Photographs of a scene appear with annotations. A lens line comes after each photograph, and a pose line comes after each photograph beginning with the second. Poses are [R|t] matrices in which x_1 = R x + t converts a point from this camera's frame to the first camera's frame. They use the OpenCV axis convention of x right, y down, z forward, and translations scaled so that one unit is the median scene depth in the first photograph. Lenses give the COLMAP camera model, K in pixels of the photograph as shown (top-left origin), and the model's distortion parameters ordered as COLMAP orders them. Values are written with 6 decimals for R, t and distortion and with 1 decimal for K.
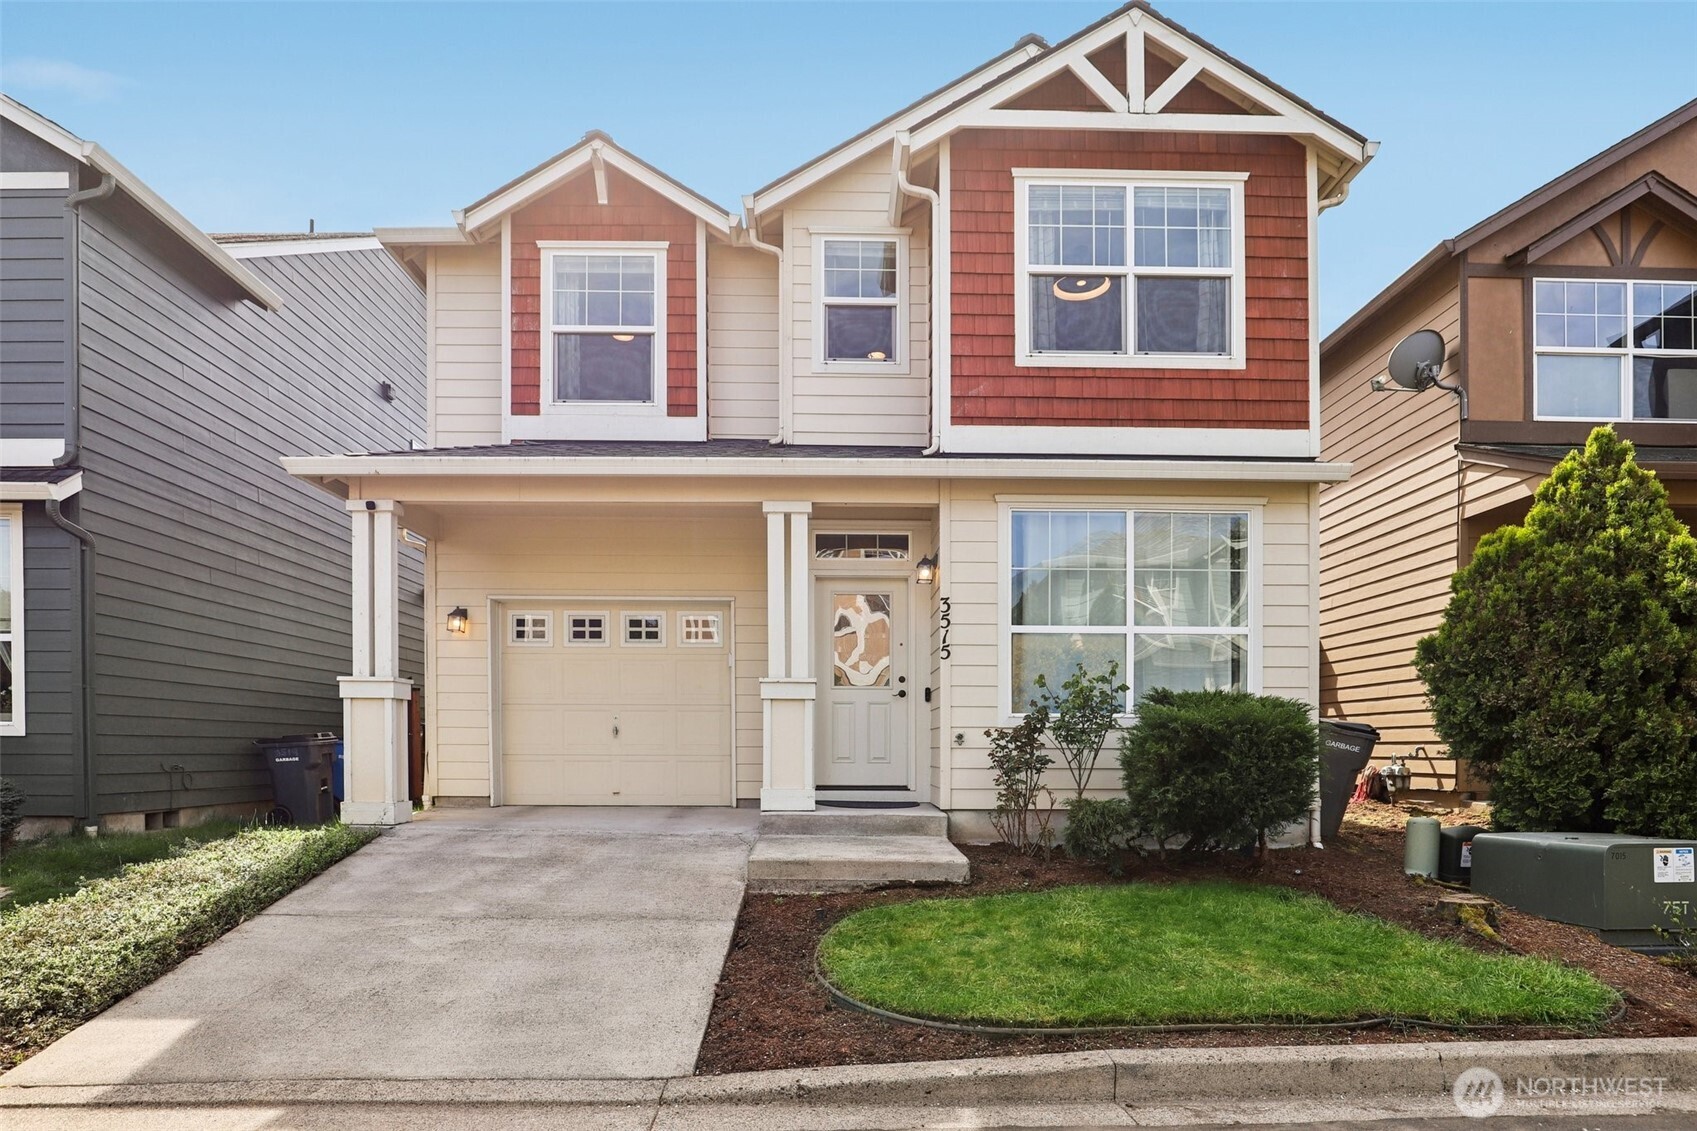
lens RADIAL K [[938.3, 0, 846.1], [0, 938.3, 634.0], [0, 0, 1]] dist [-0.024483, 0.000401]
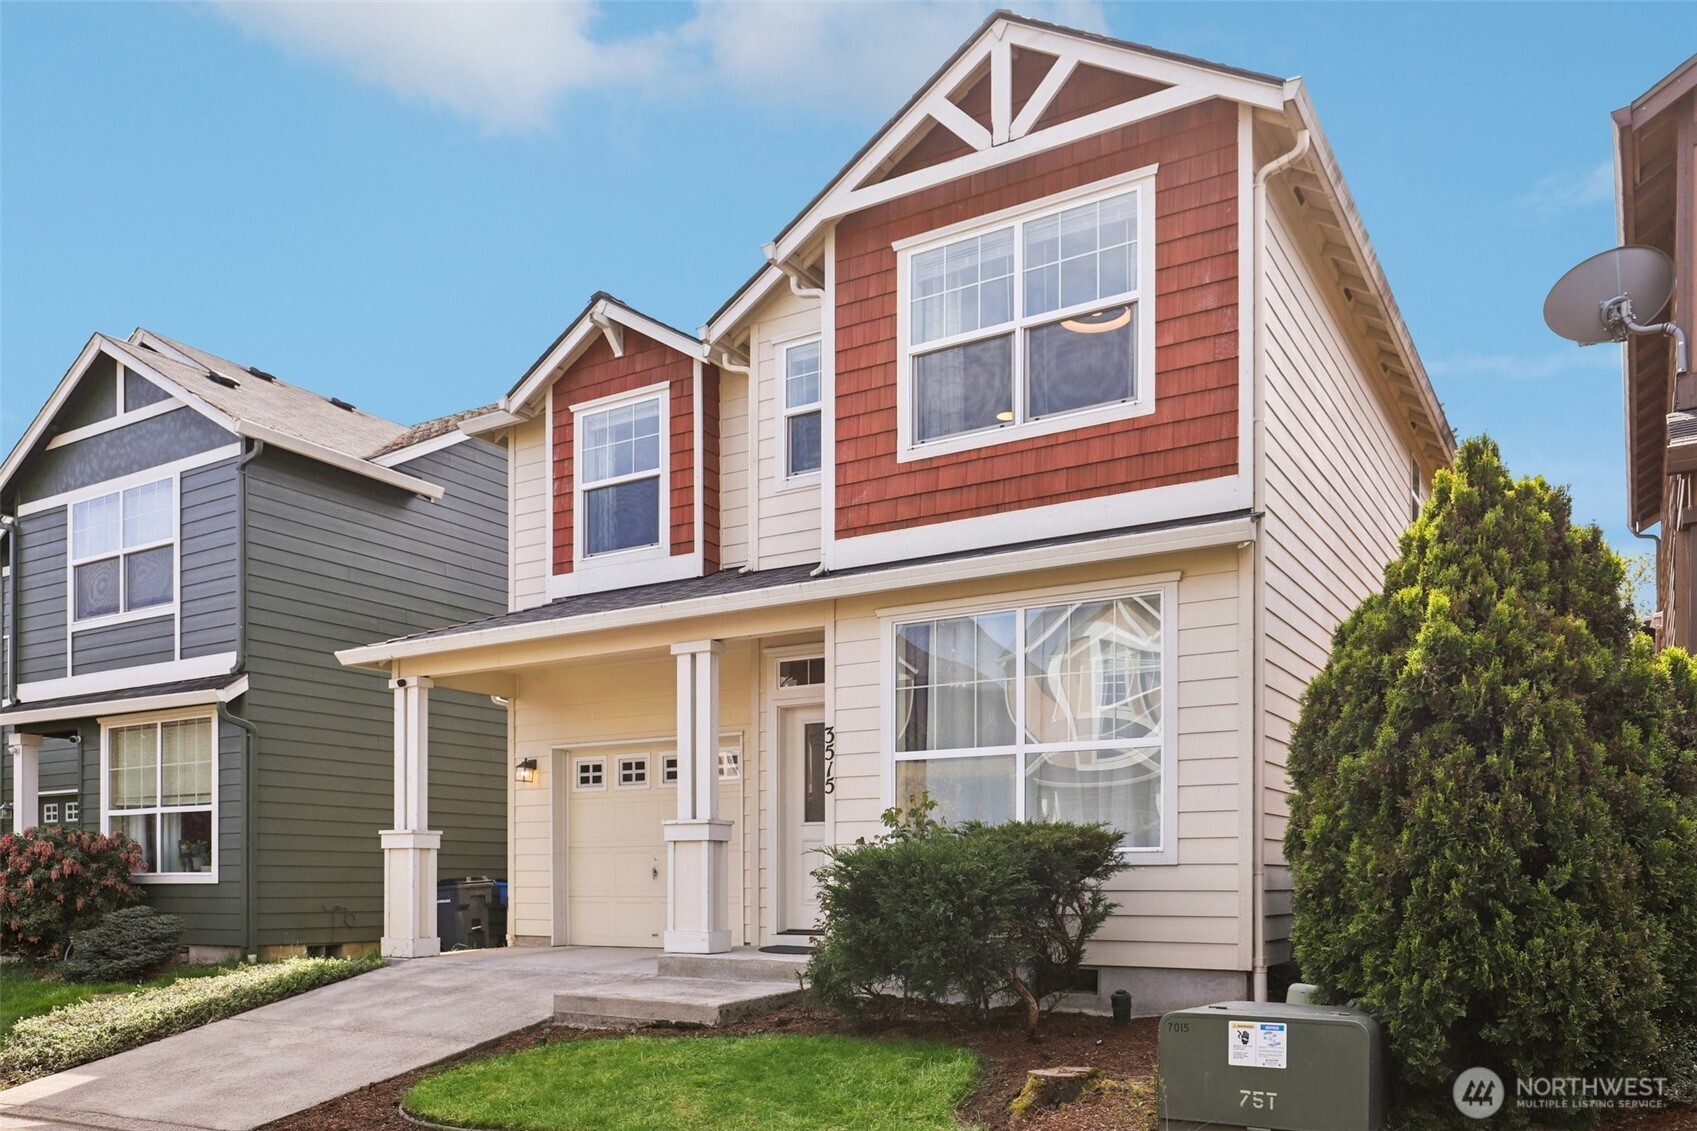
lens RADIAL K [[1290.3, 0, 849.4], [0, 1290.3, 670.3], [0, 0, 1]] dist [0.005536, 0.005472]
pose [[0.845146, -0.091132, -0.526709, 0.776880], [0.067703, 0.995674, -0.063639, -0.011482], [0.530230, 0.018124, 0.847660, -0.074791]]
